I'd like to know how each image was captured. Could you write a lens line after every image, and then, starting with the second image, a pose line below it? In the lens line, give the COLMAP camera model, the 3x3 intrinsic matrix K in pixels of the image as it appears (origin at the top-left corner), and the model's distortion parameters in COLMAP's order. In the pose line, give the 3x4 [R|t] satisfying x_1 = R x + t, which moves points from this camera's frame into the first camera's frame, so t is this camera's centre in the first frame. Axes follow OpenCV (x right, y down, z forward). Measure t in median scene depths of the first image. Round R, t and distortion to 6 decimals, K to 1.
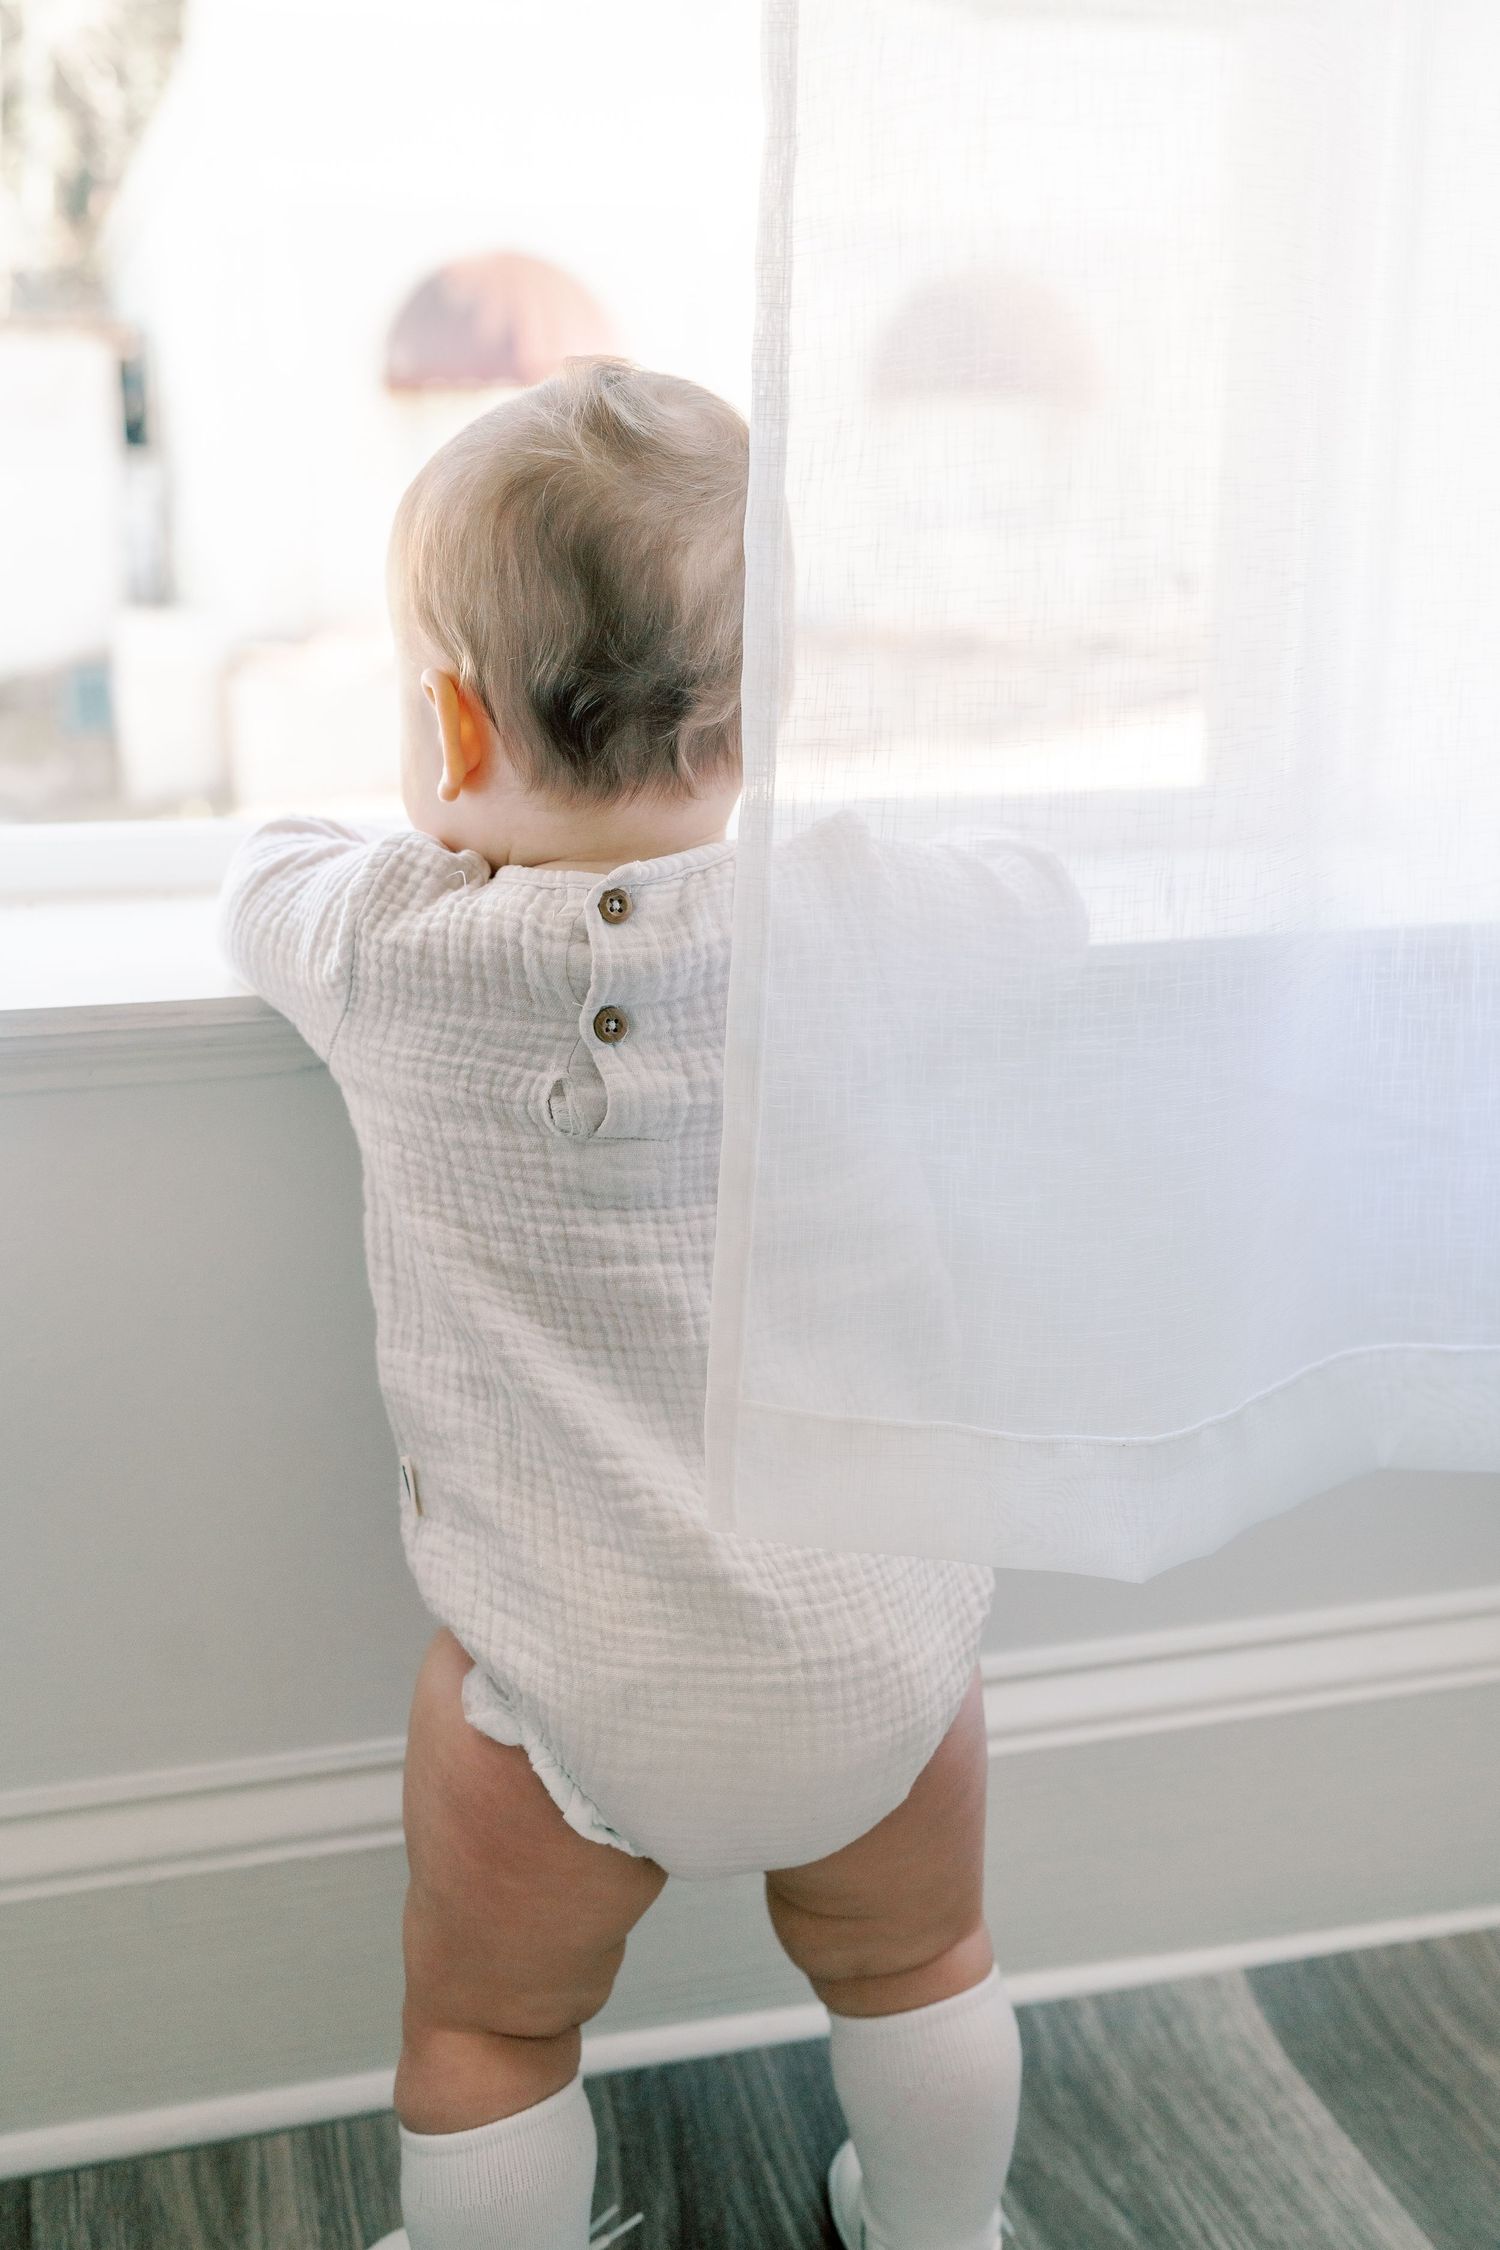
lens RADIAL K [[2196.6, 0, 750.0], [0, 2196.6, 1125.0], [0, 0, 1]] dist [0.116122, -0.198303]
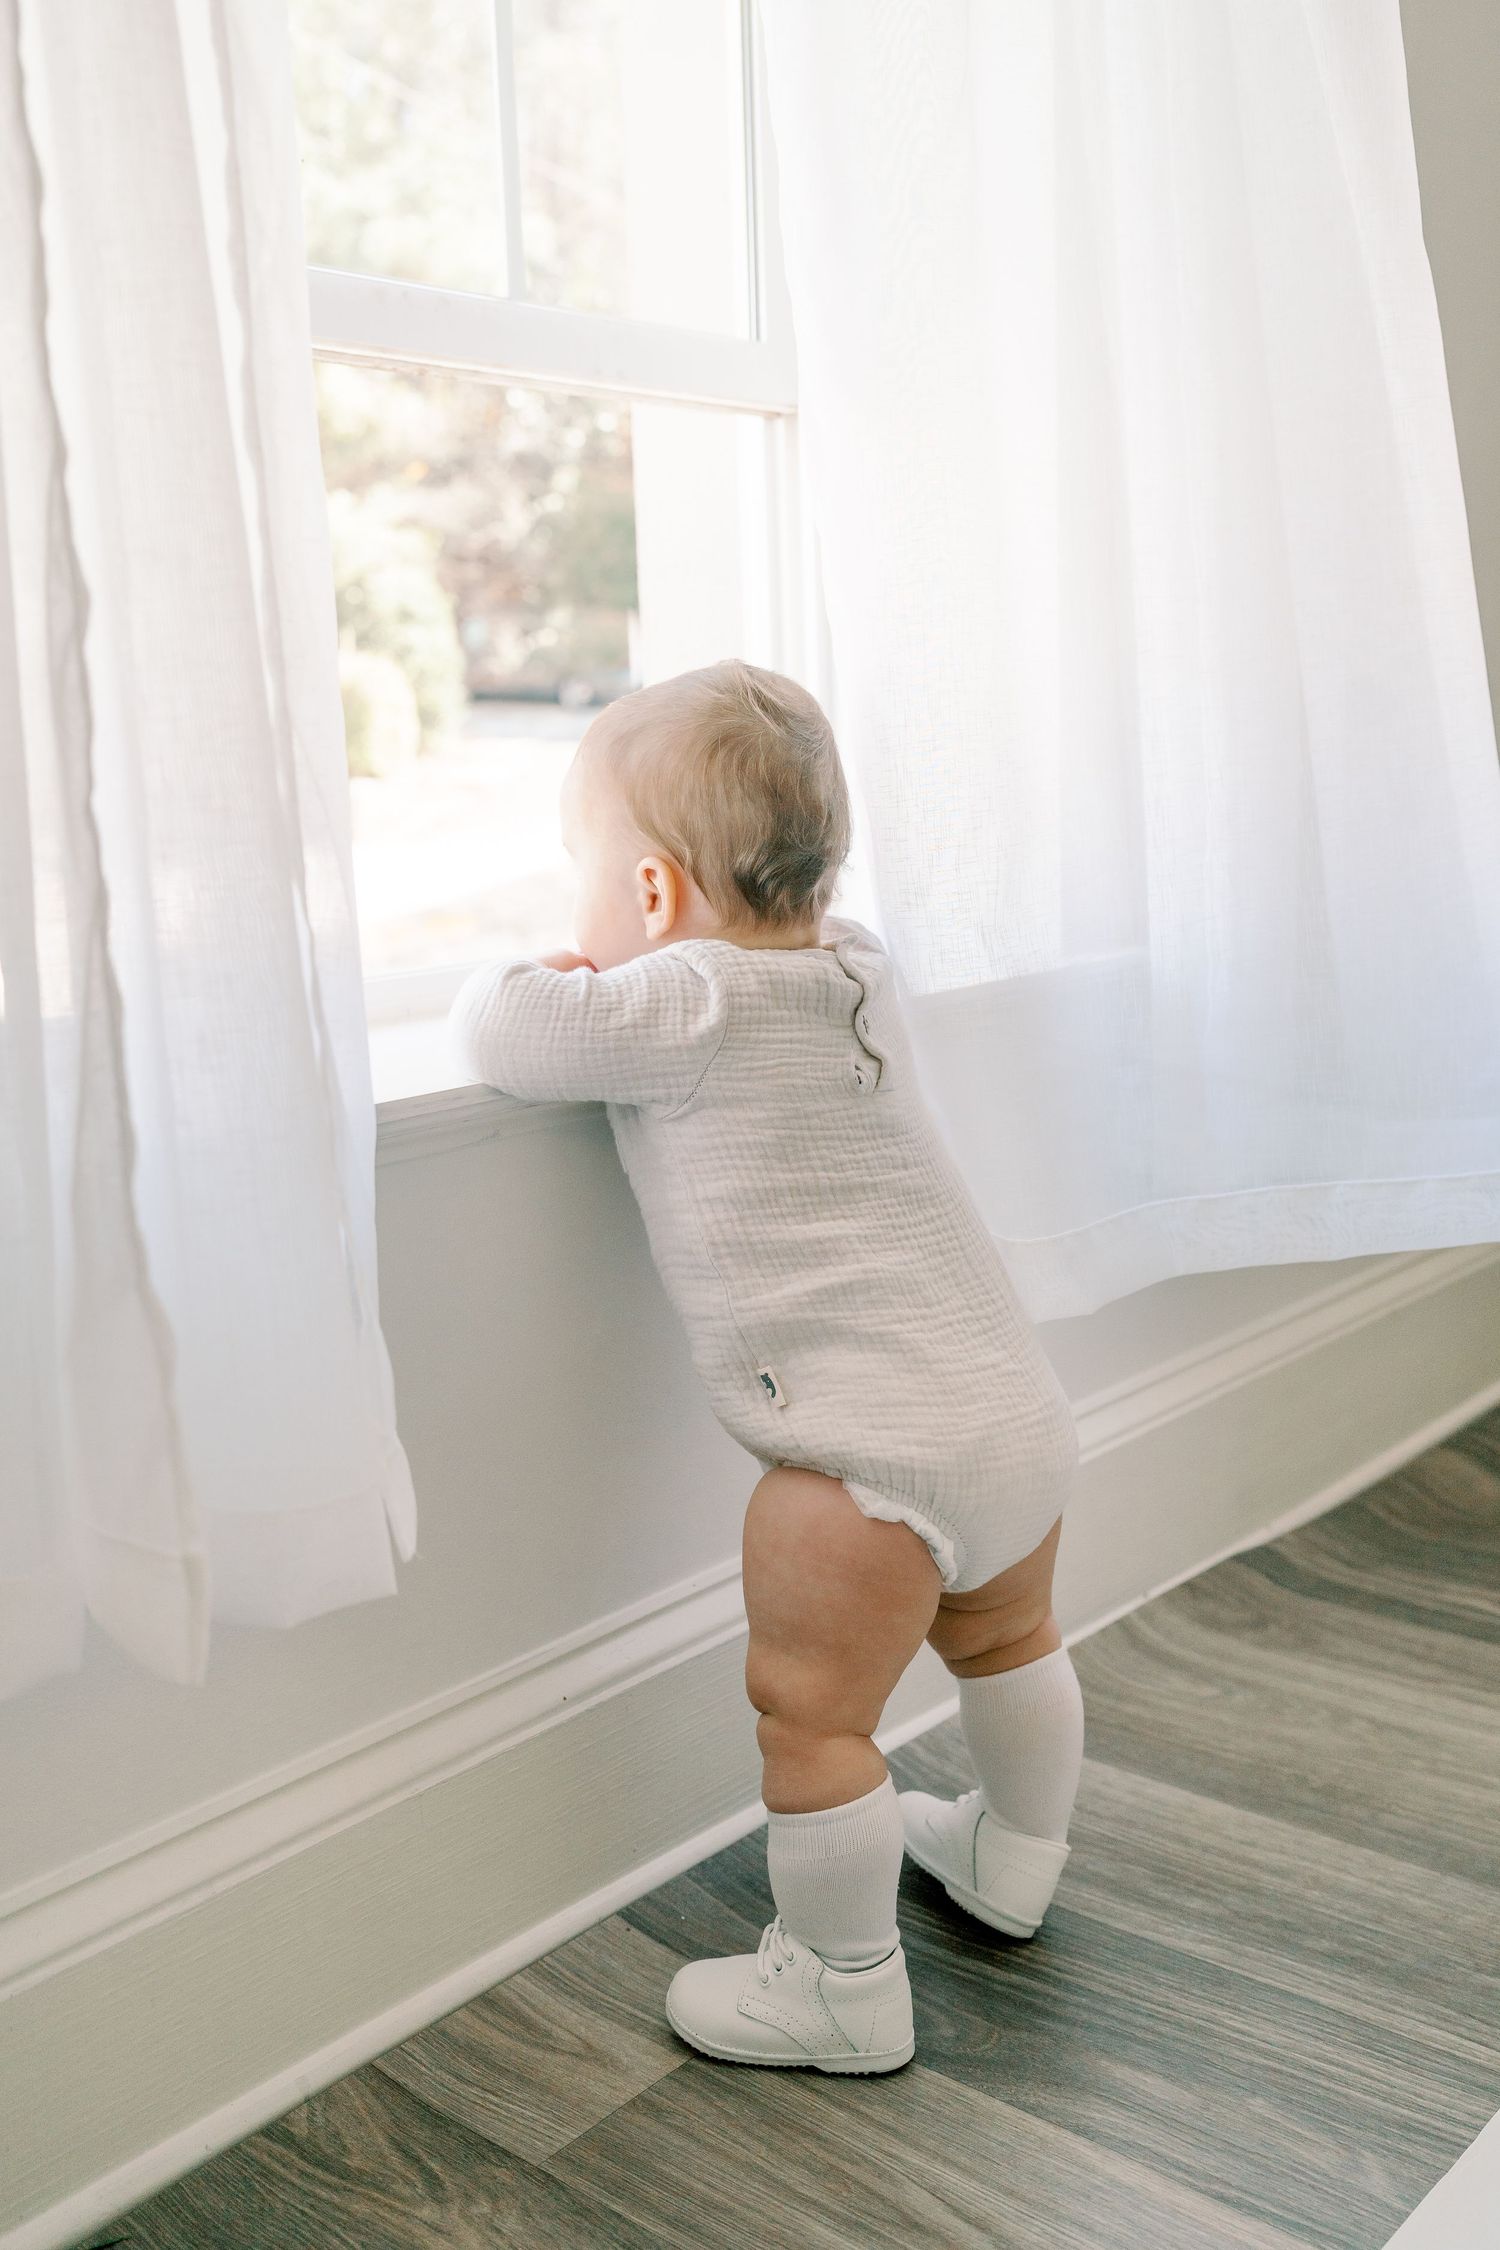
lens RADIAL K [[2196.6, 0, 750.0], [0, 2196.6, 1125.0], [0, 0, 1]] dist [0.116122, -0.198303]
pose [[0.820103, -0.110611, 0.561424, -0.975932], [0.158256, 0.986713, -0.036773, 0.040565], [-0.549897, 0.119006, 0.826711, -0.263611]]
